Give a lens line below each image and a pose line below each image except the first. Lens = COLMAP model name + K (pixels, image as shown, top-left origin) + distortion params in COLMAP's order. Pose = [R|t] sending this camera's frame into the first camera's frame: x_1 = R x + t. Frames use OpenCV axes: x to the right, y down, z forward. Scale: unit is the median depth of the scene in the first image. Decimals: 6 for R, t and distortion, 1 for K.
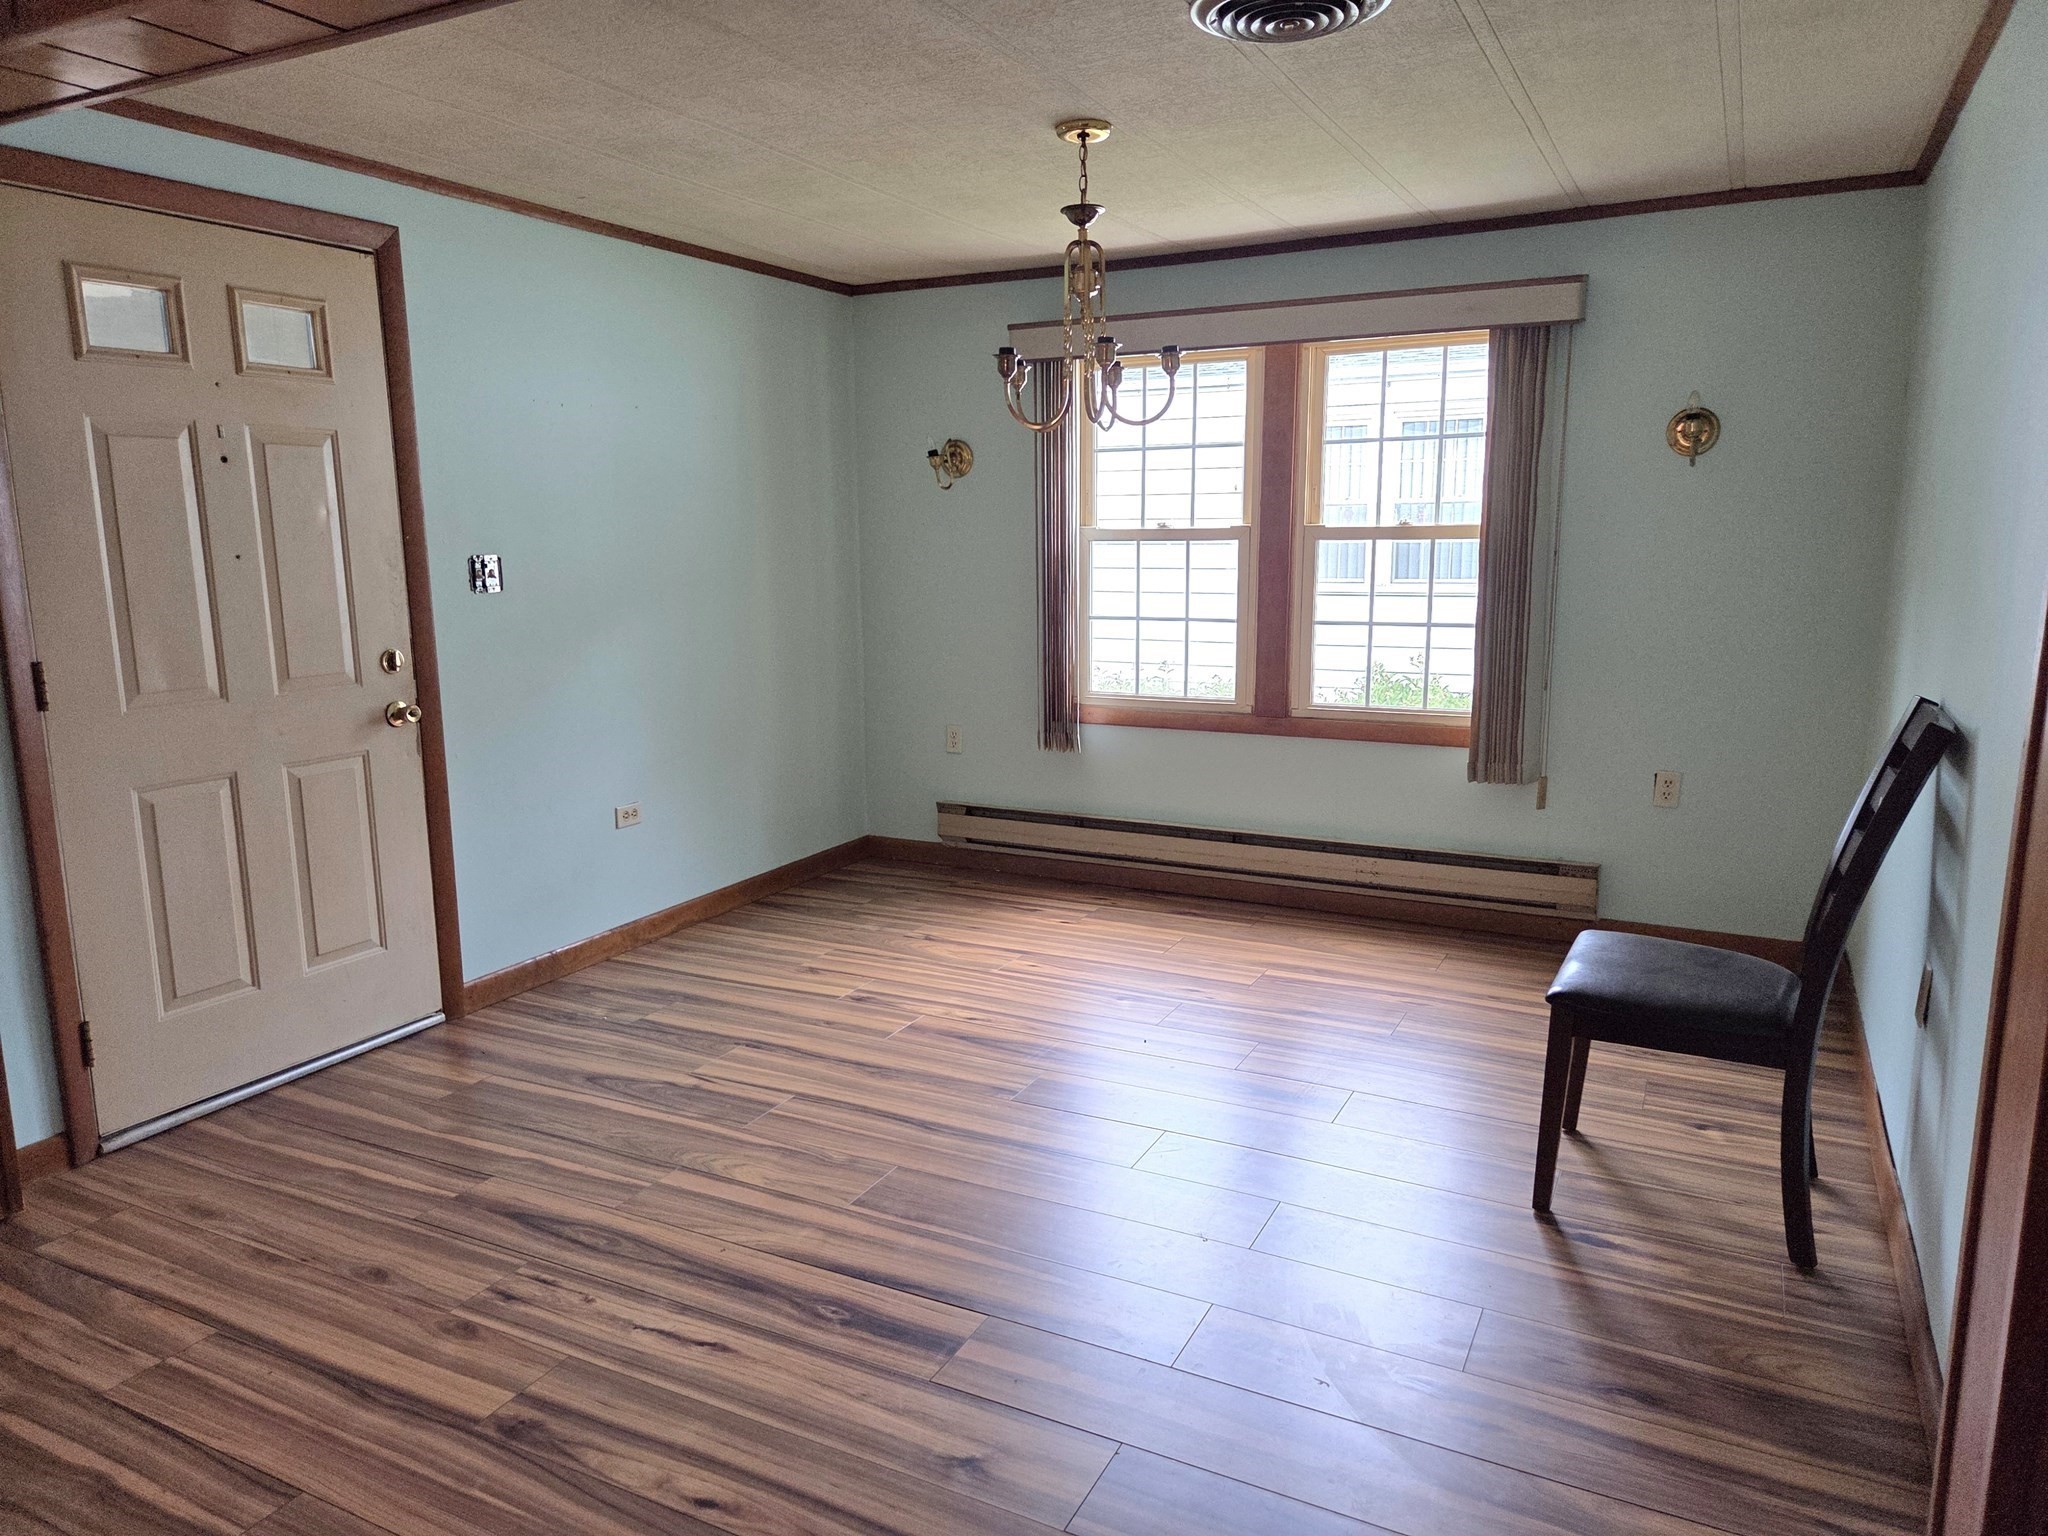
lens RADIAL K [[1369.0, 0, 1014.4], [0, 1369.0, 769.8], [0, 0, 1]] dist [0.058789, -0.042632]
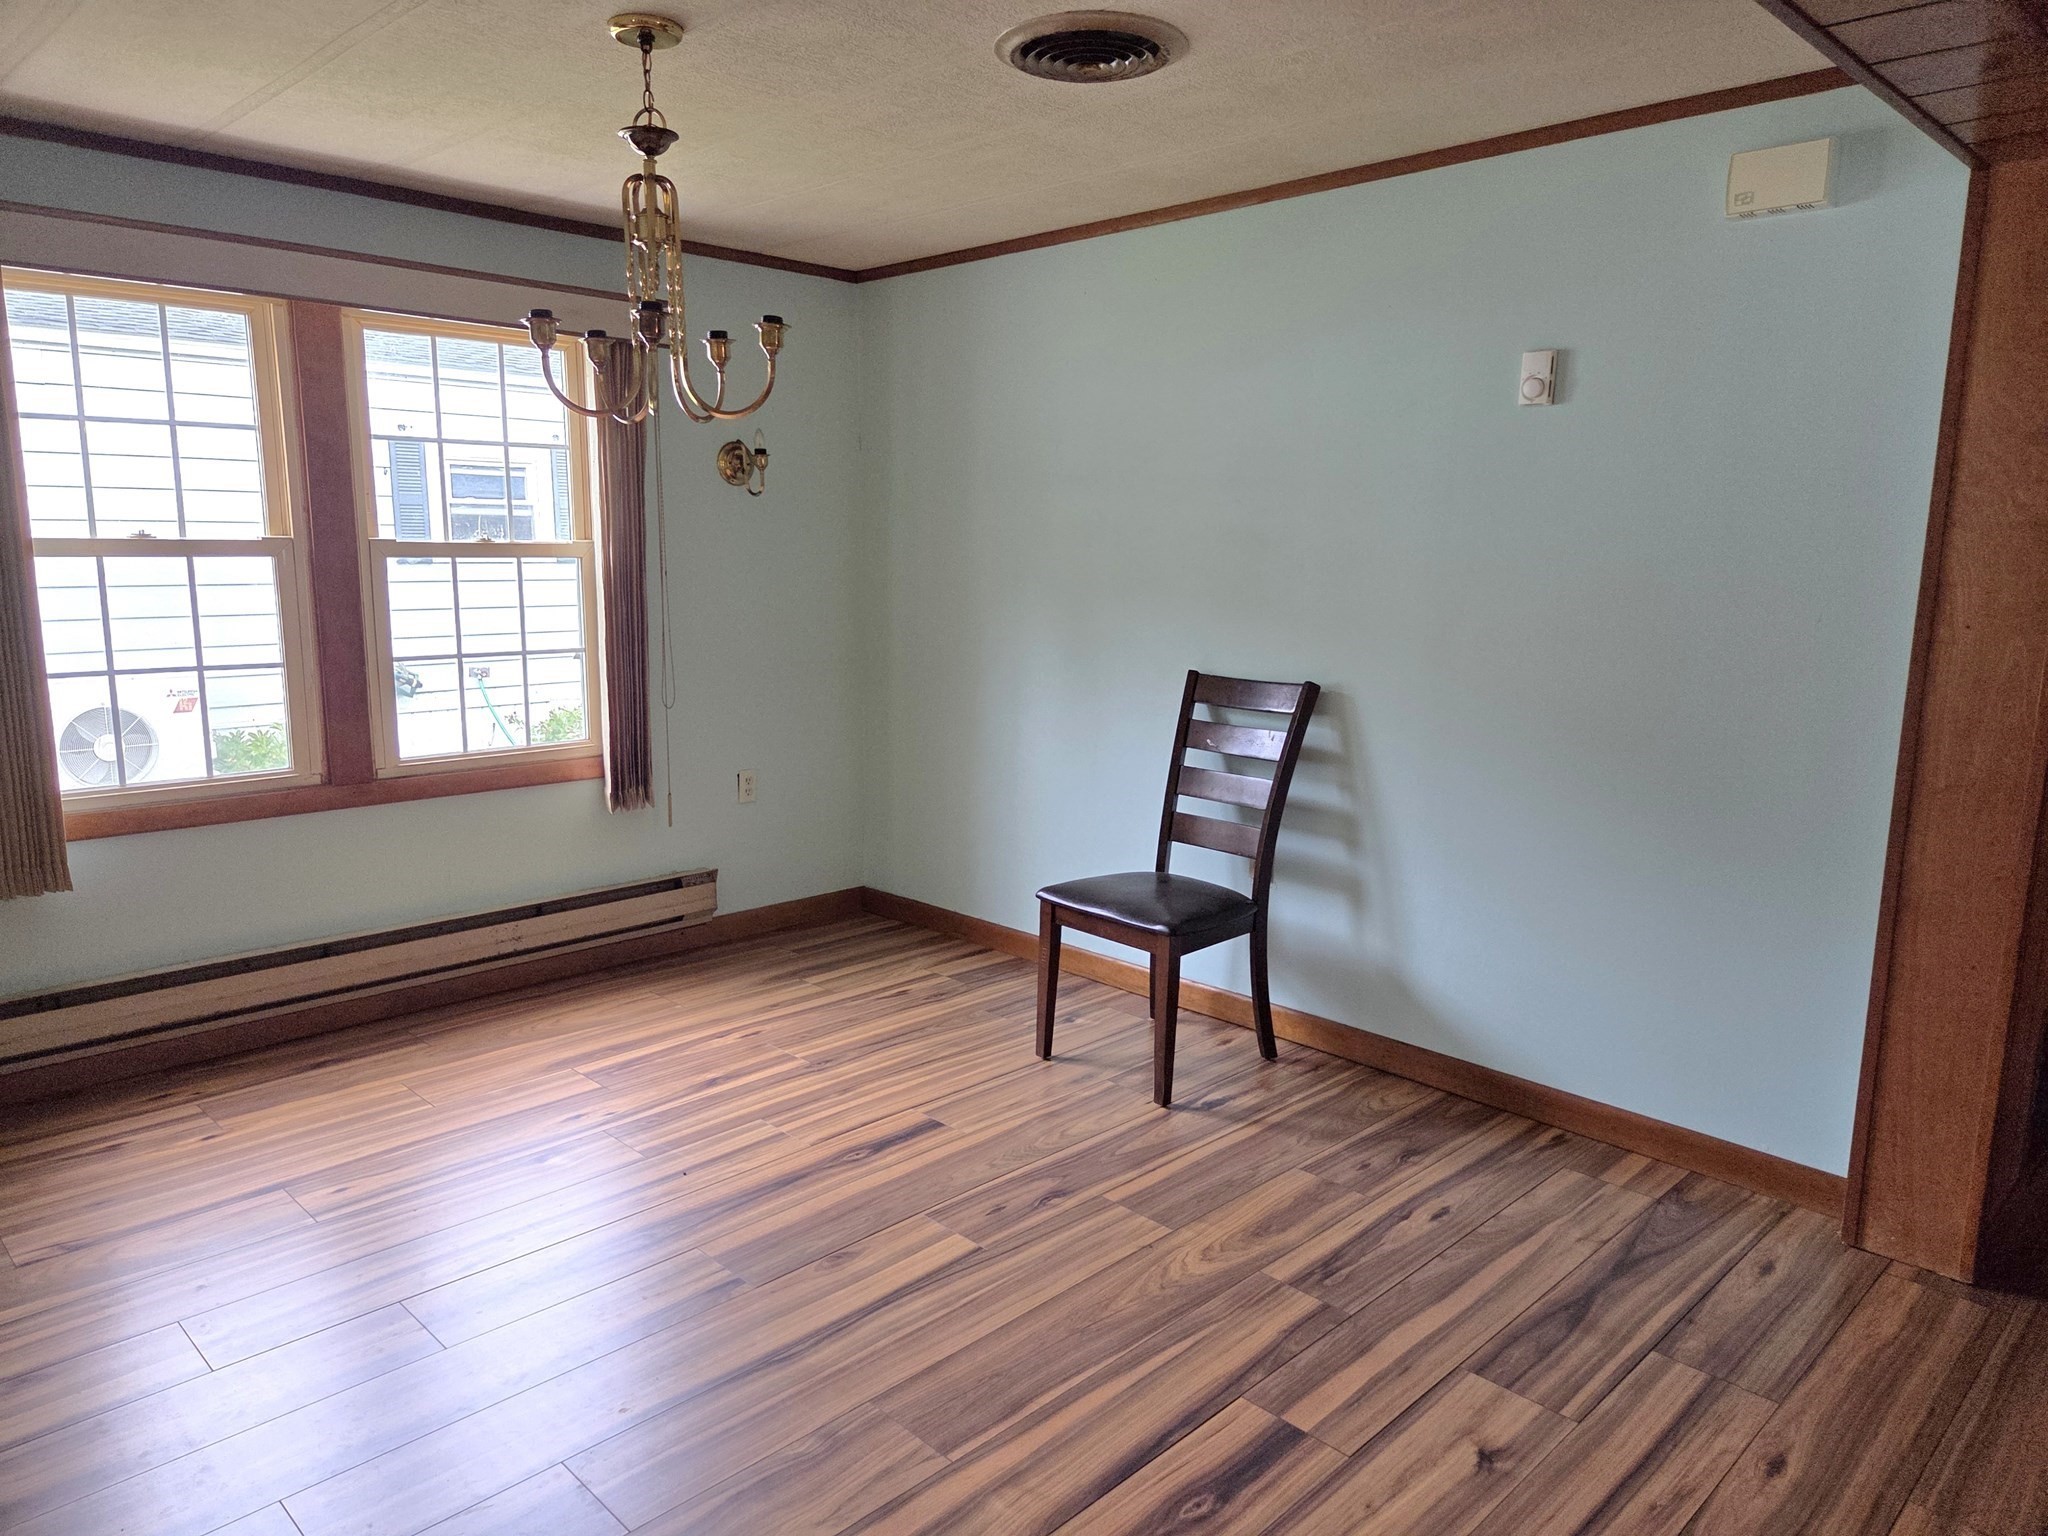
lens RADIAL K [[1369.0, 0, 1032.1], [0, 1369.0, 767.8], [0, 0, 1]] dist [0.058789, -0.042632]
pose [[0.303979, -0.144889, 0.941597, -0.447273], [0.152431, 0.983031, 0.102055, -0.070903], [-0.940405, 0.112506, 0.320906, 0.397550]]
